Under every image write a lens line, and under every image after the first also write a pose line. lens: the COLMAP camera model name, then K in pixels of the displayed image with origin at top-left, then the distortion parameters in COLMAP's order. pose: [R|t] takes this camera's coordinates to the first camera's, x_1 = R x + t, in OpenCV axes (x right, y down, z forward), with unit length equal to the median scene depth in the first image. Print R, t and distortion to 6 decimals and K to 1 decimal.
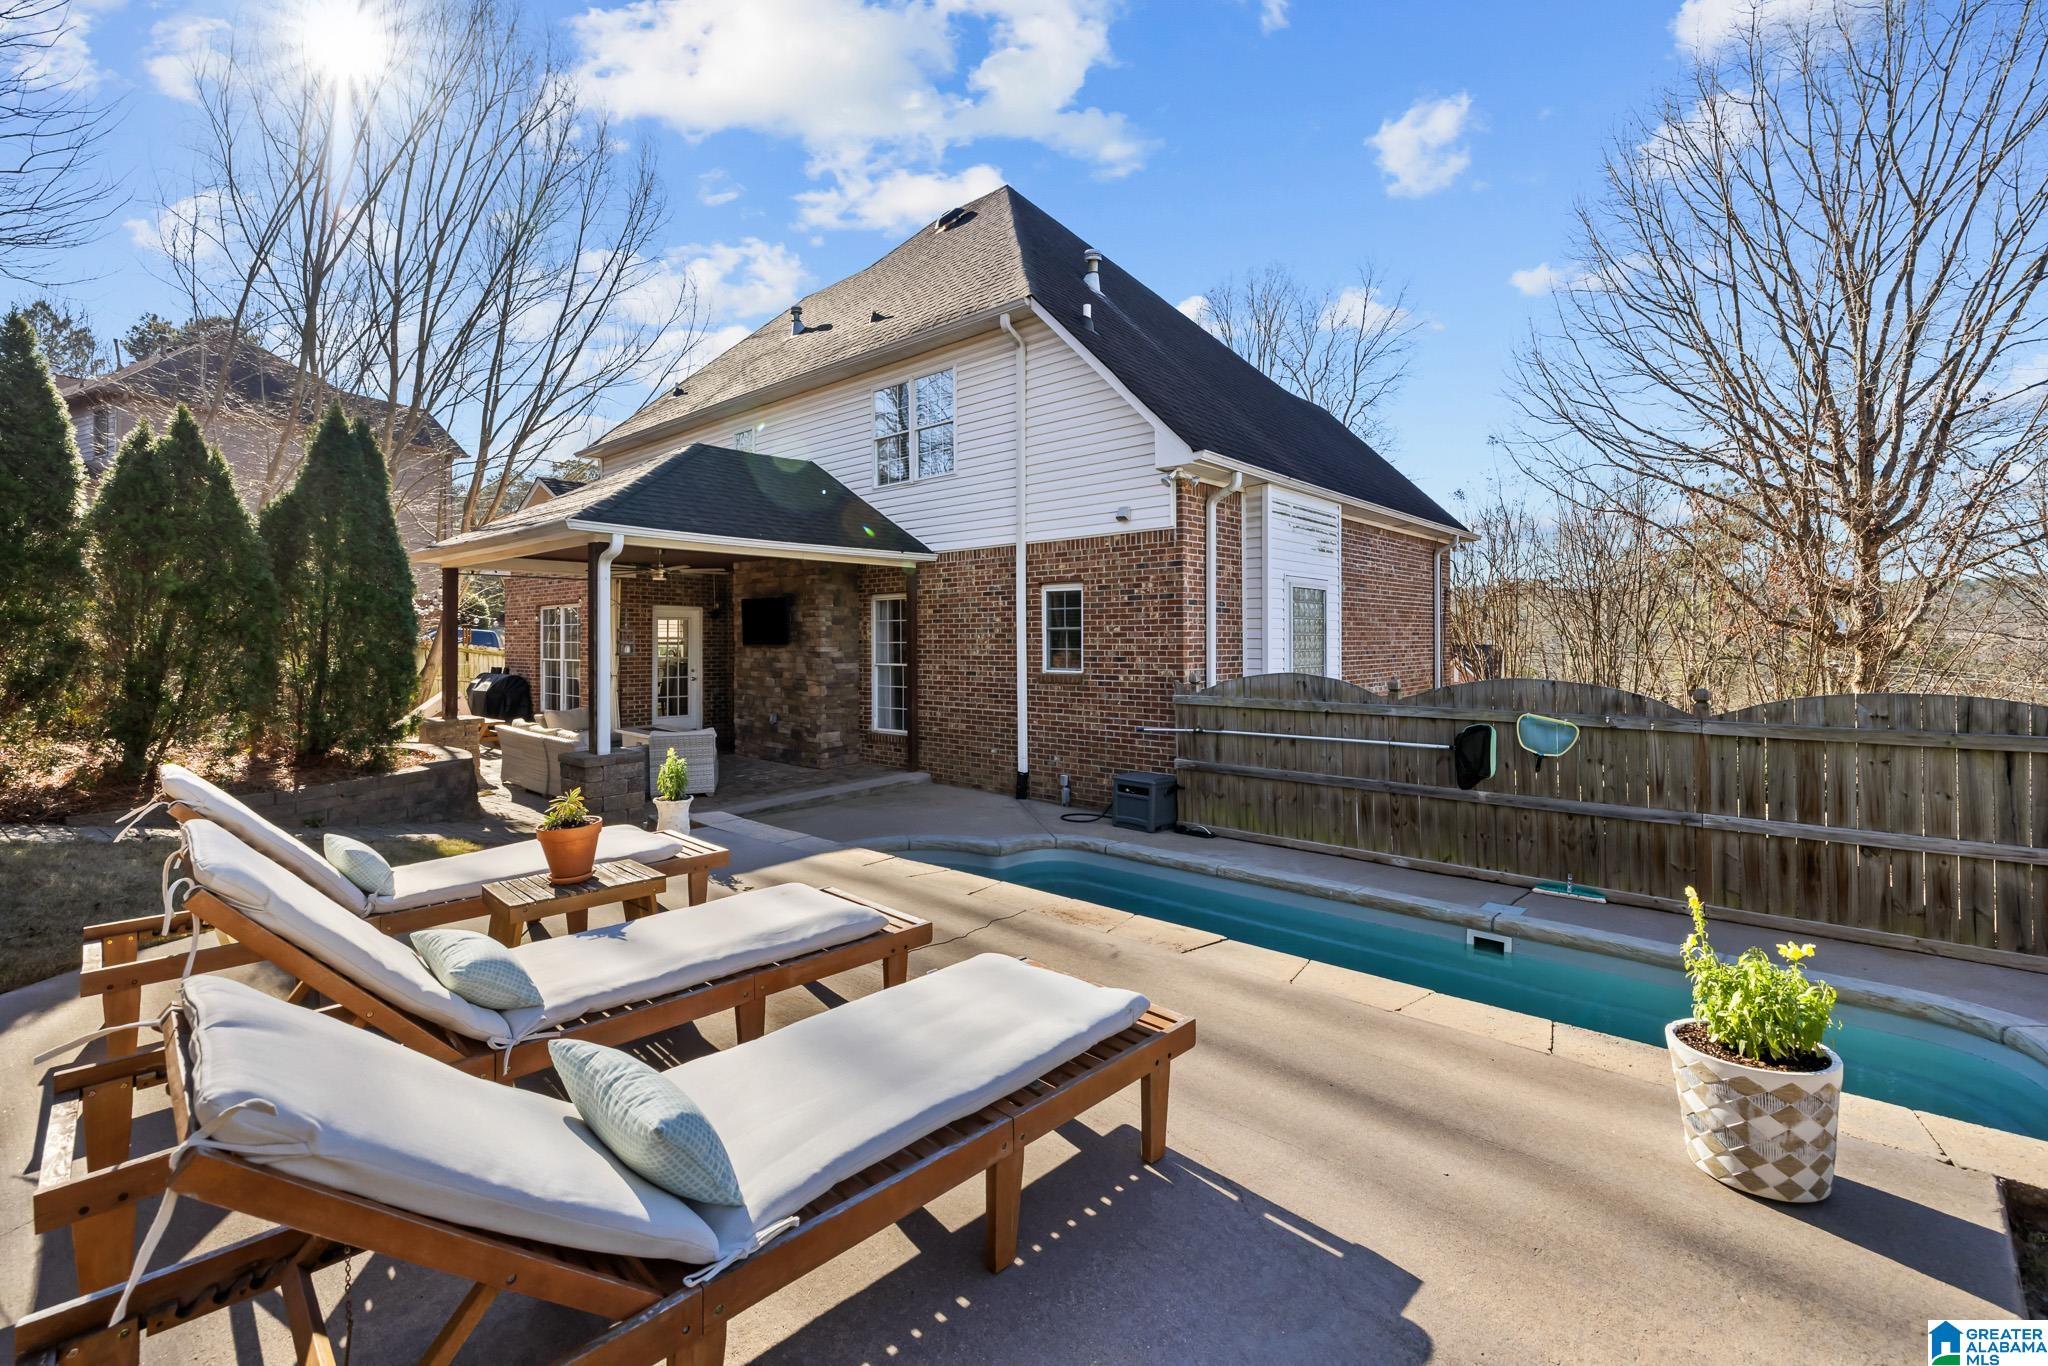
lens RADIAL K [[909.6, 0, 1011.3], [0, 909.6, 637.9], [0, 0, 1]] dist [0.001687, 0.001213]
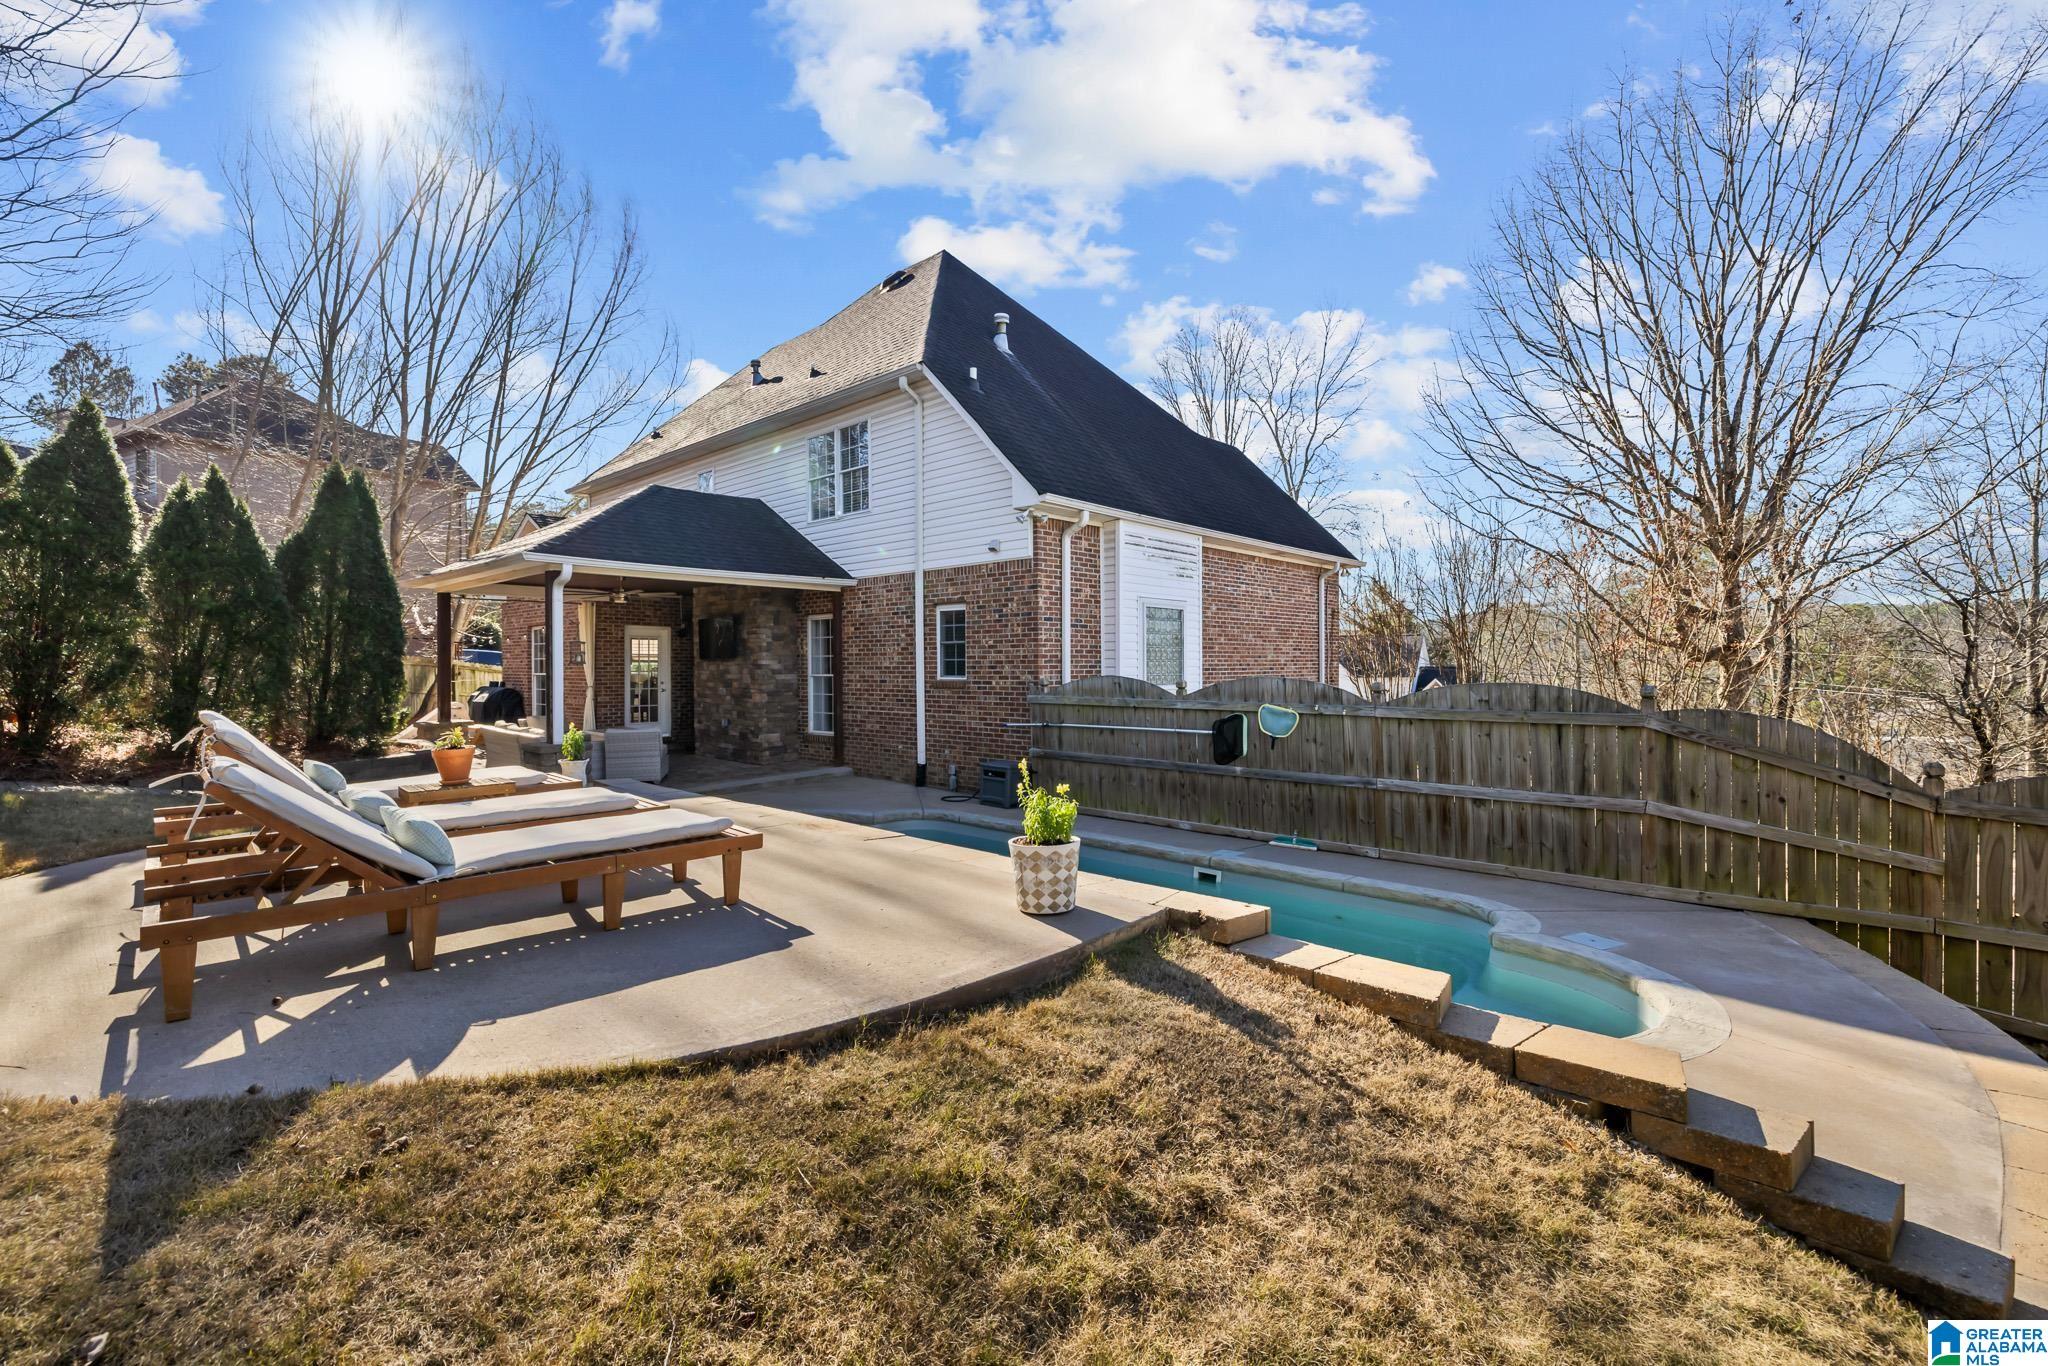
lens RADIAL K [[909.6, 0, 1031.1], [0, 909.6, 672.2], [0, 0, 1]] dist [0.001687, 0.001213]
pose [[0.999945, -0.001284, -0.010390, 0.167530], [0.001381, 0.999956, 0.009325, 0.017395], [0.010377, -0.009339, 0.999903, -0.180254]]
